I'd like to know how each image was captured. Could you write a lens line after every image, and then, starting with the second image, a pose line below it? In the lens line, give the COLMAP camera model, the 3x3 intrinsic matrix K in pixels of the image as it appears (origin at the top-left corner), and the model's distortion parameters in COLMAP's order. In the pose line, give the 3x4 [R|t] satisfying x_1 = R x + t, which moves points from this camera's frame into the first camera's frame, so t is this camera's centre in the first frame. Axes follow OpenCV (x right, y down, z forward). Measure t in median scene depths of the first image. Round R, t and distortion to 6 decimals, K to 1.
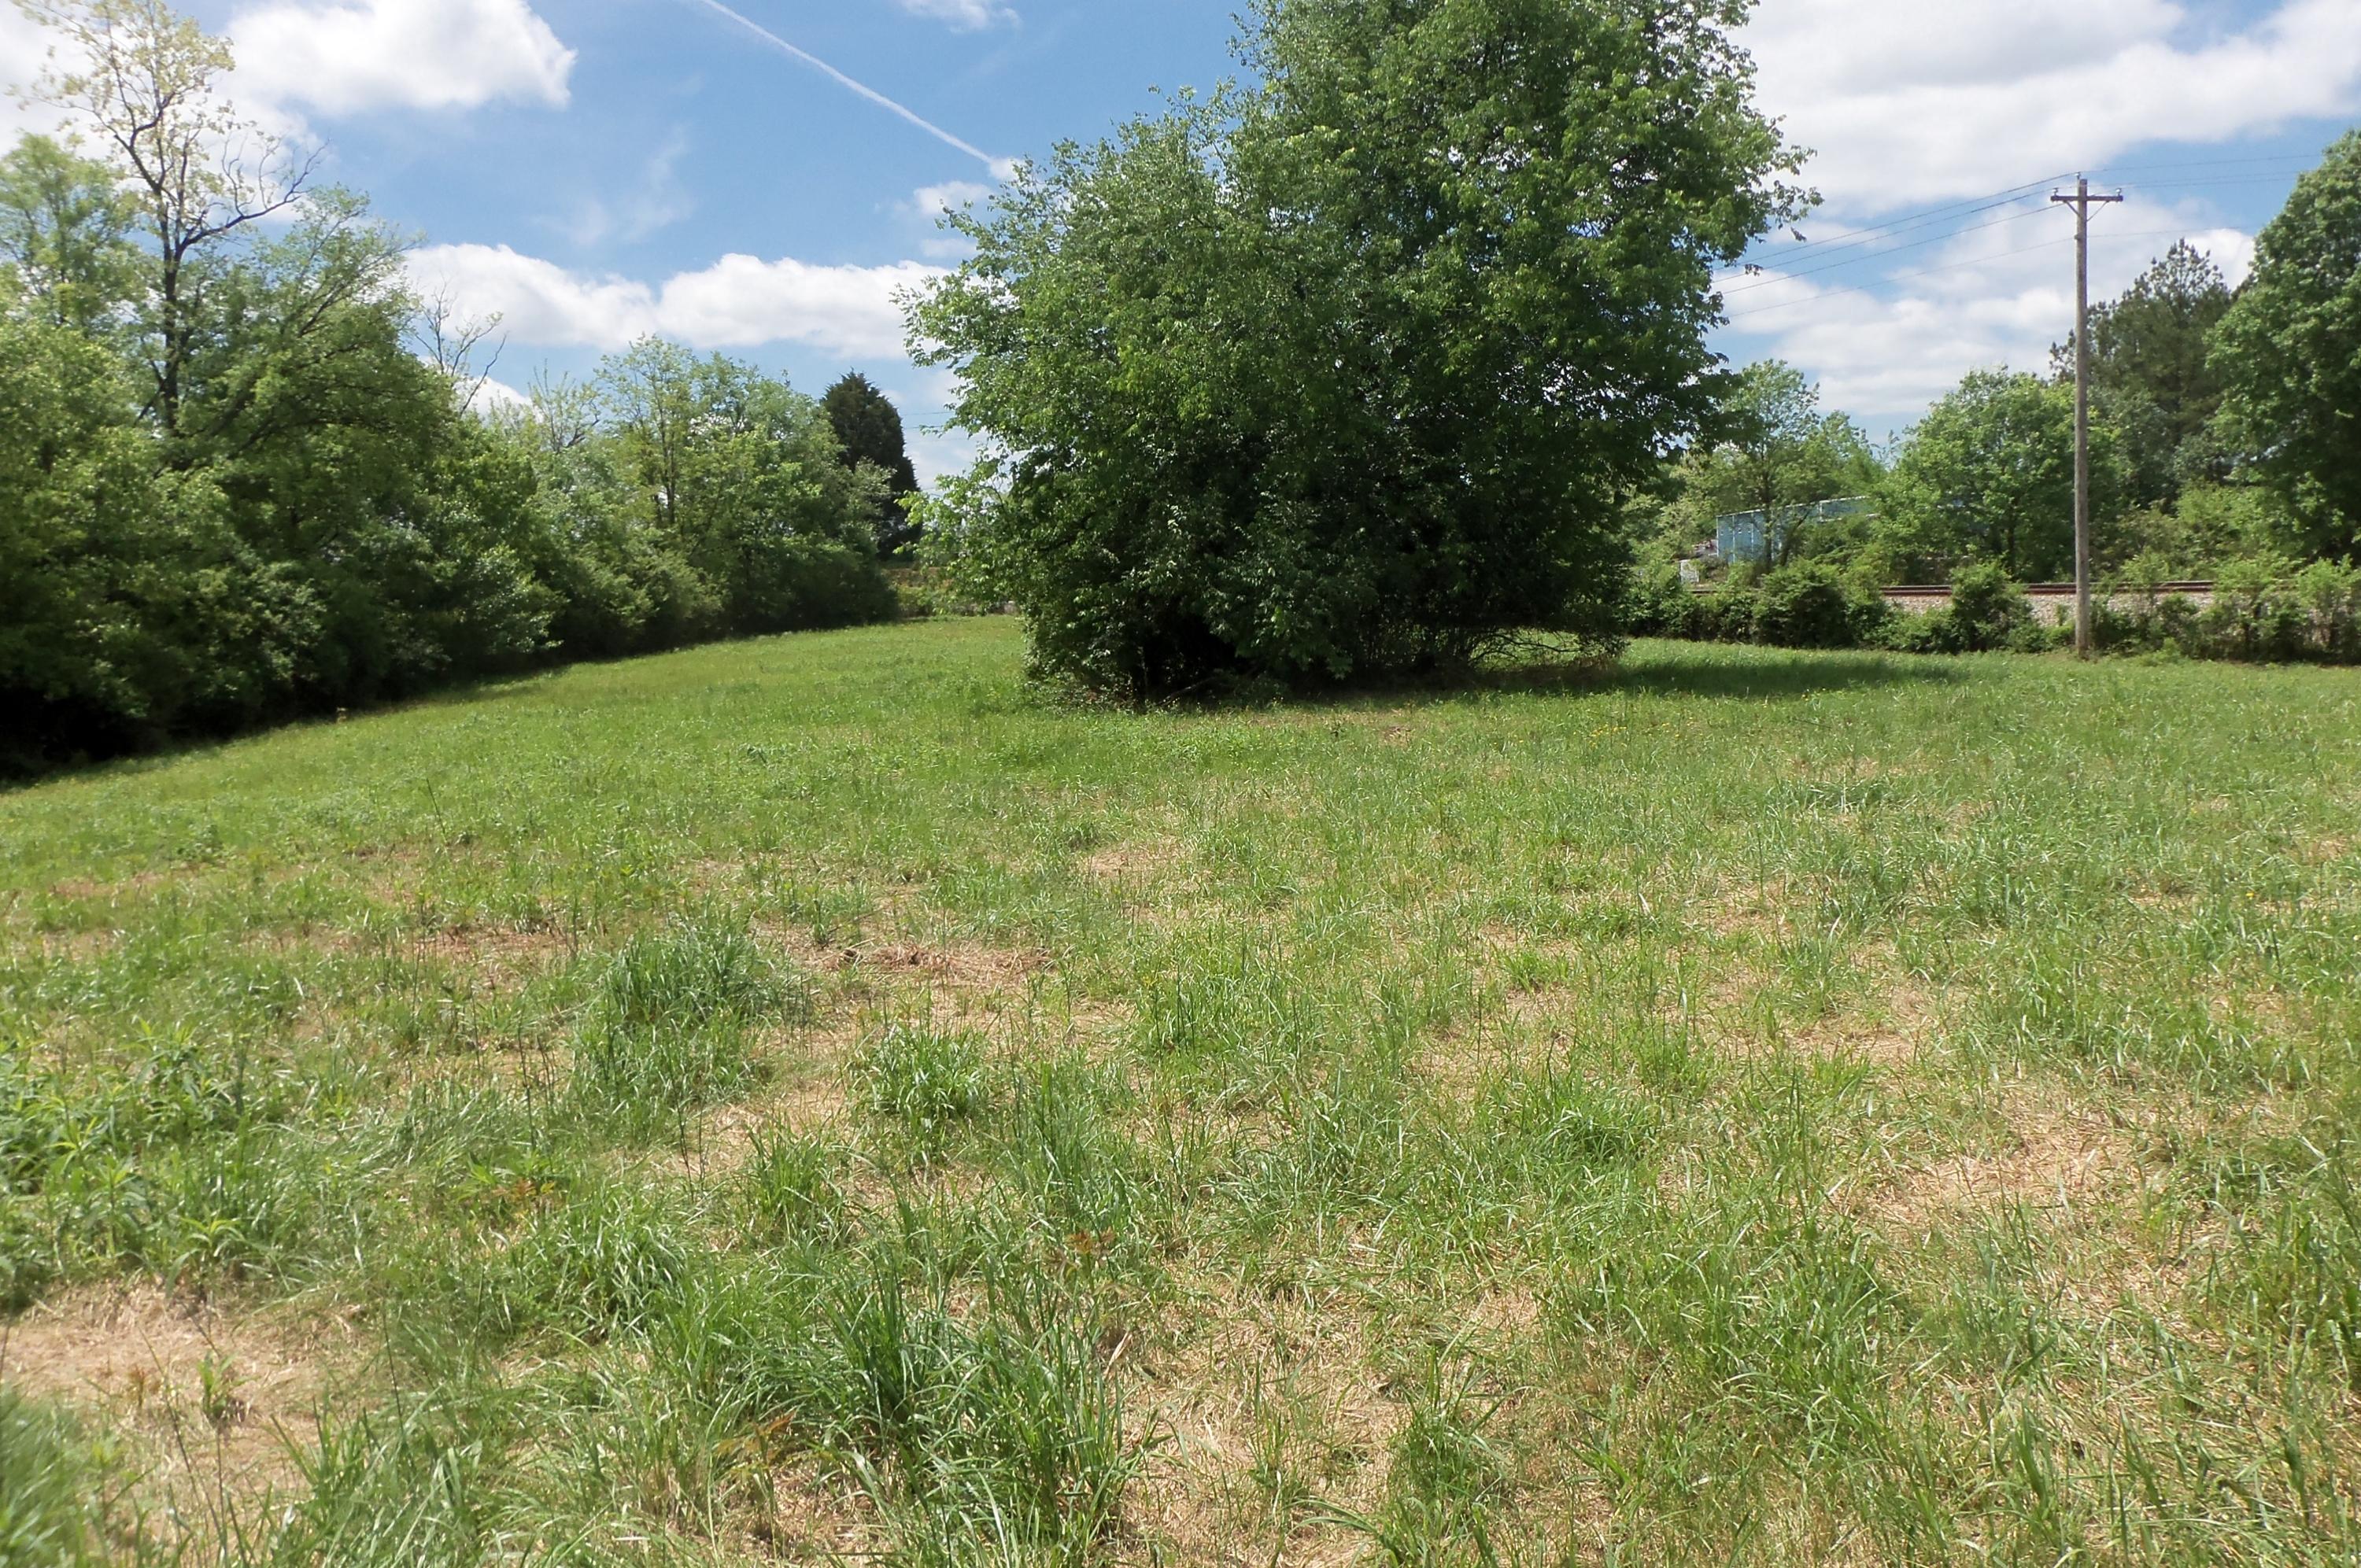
lens RADIAL K [[1860.2, 0, 1185.8], [0, 1860.2, 691.9], [0, 0, 1]] dist [0.010074, 0.005328]
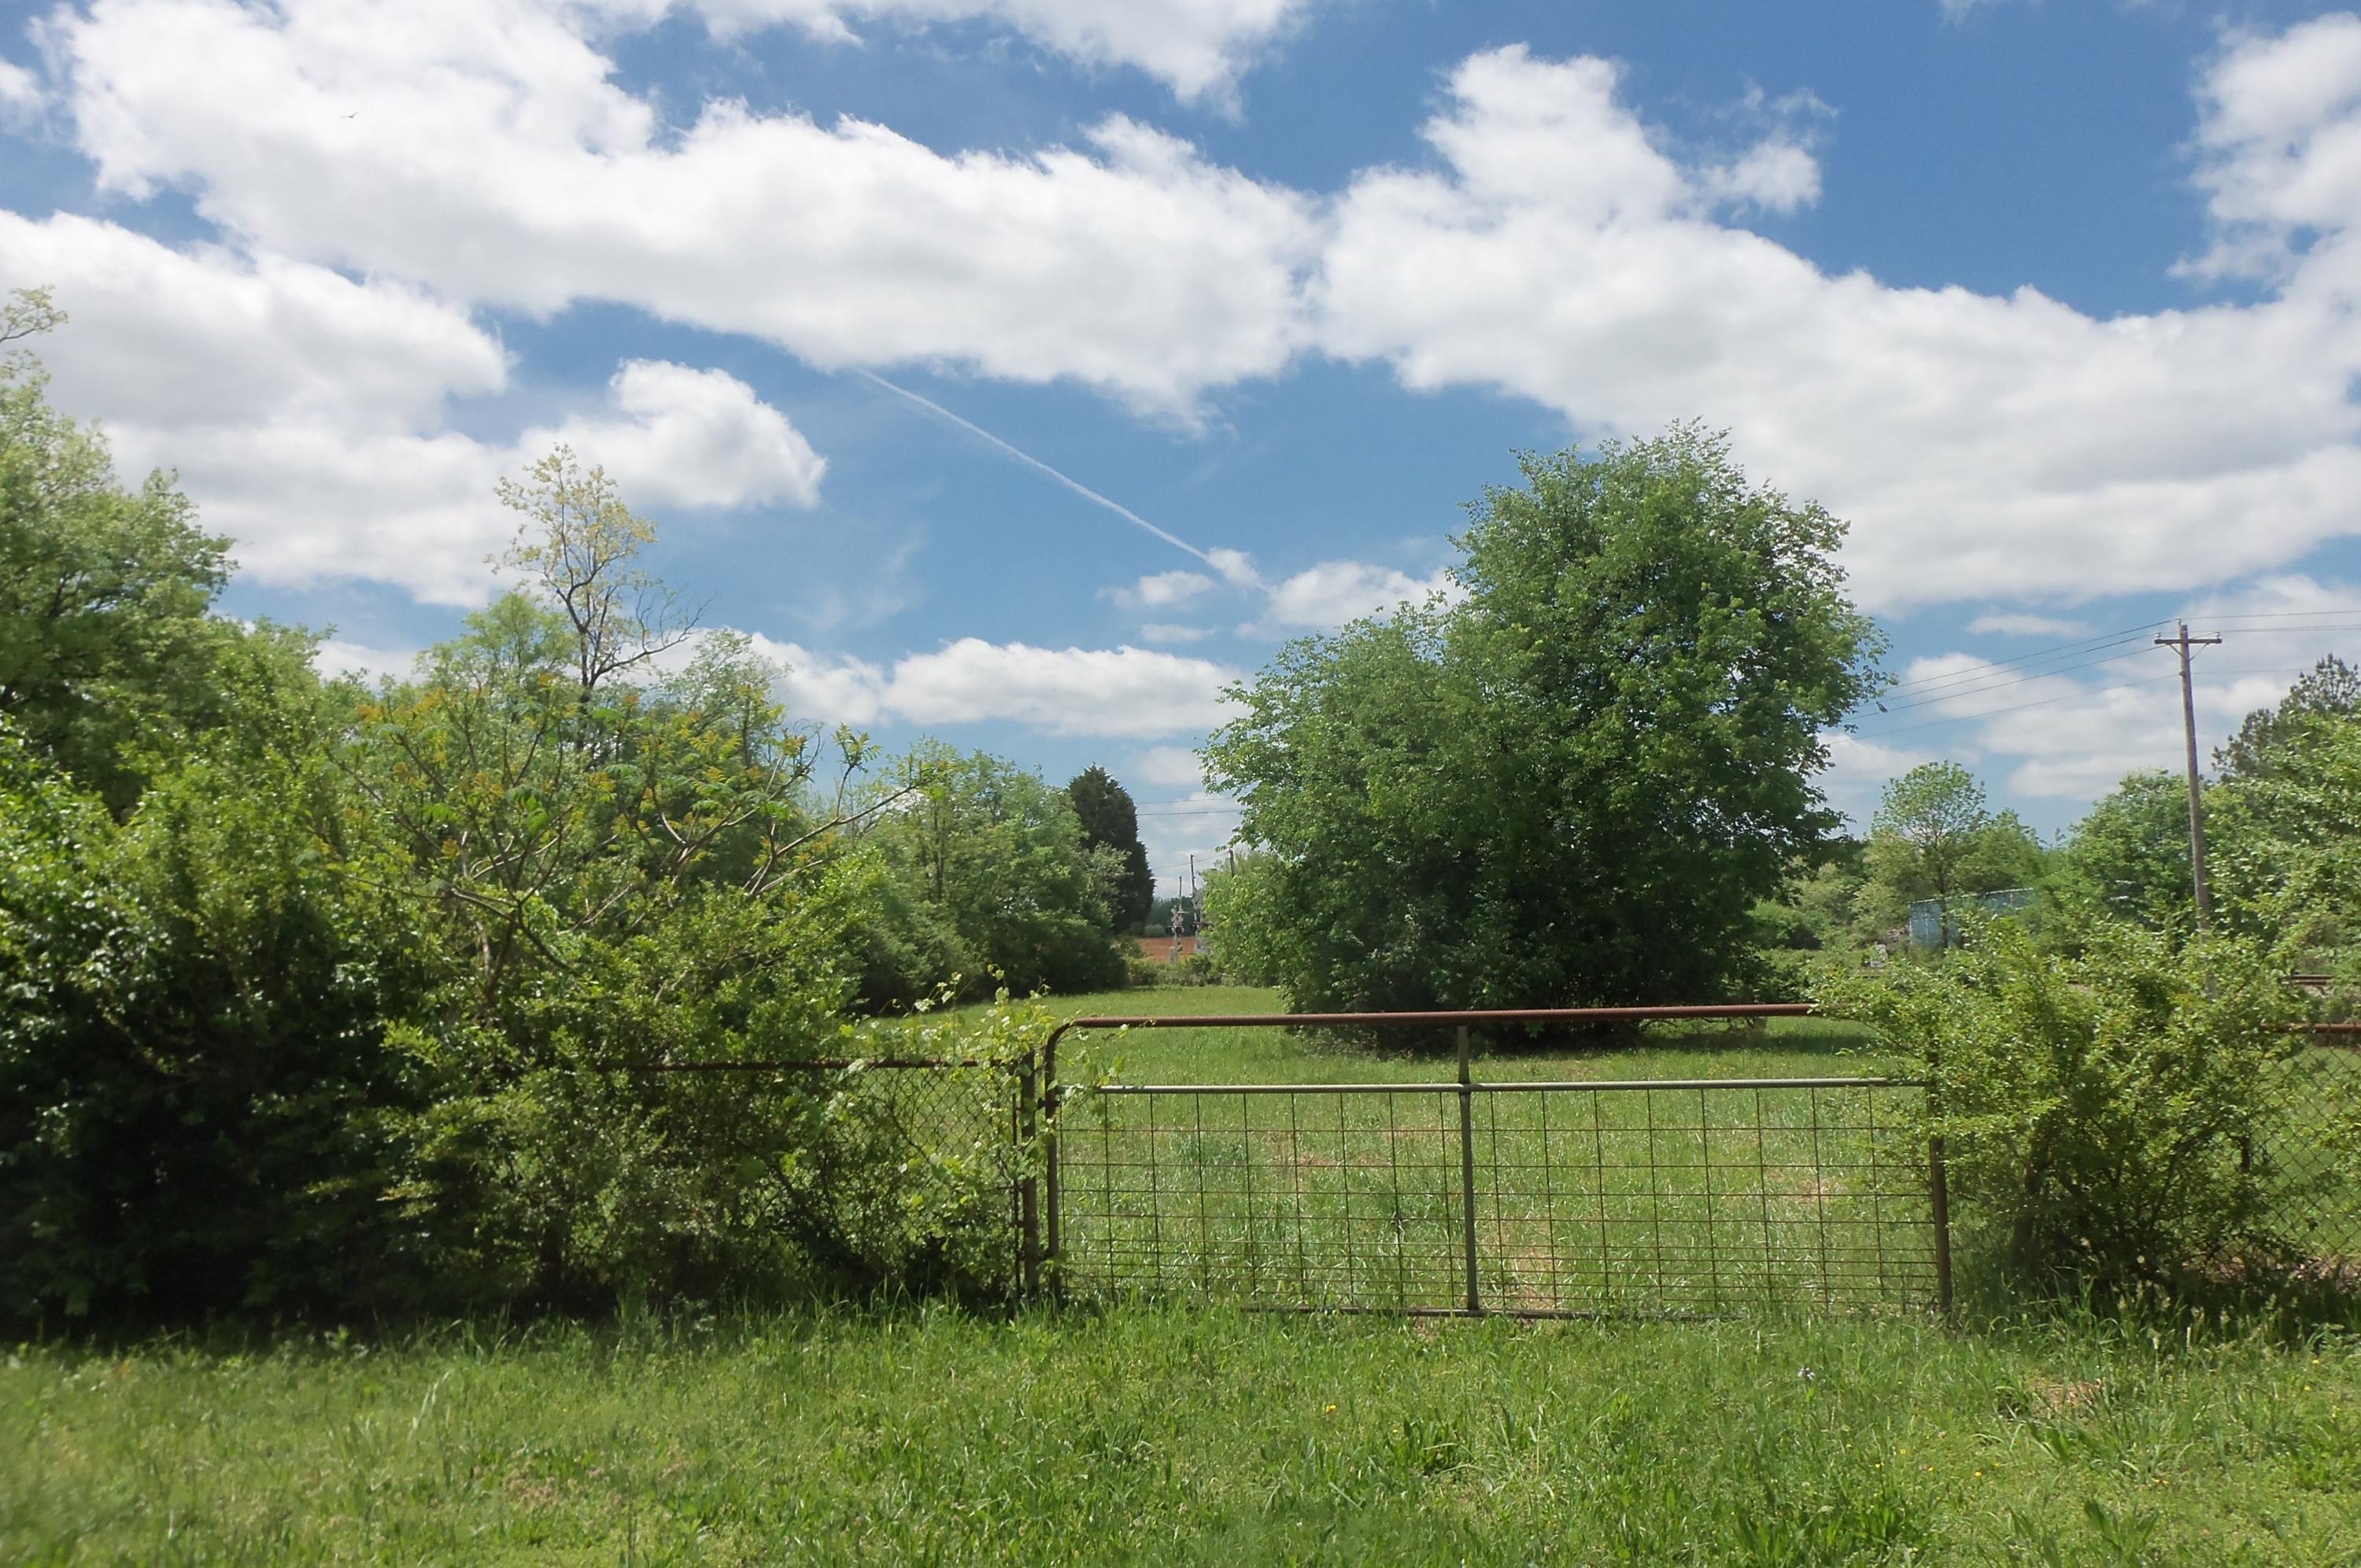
lens RADIAL K [[1919.2, 0, 1180.5], [0, 1919.2, 784.0], [0, 0, 1]] dist [-0.088808, 0.141787]
pose [[0.994589, 0.010497, -0.103353, -0.012189], [-0.025623, 0.988932, -0.146138, 0.008573], [0.100675, 0.147996, 0.983850, -0.165012]]
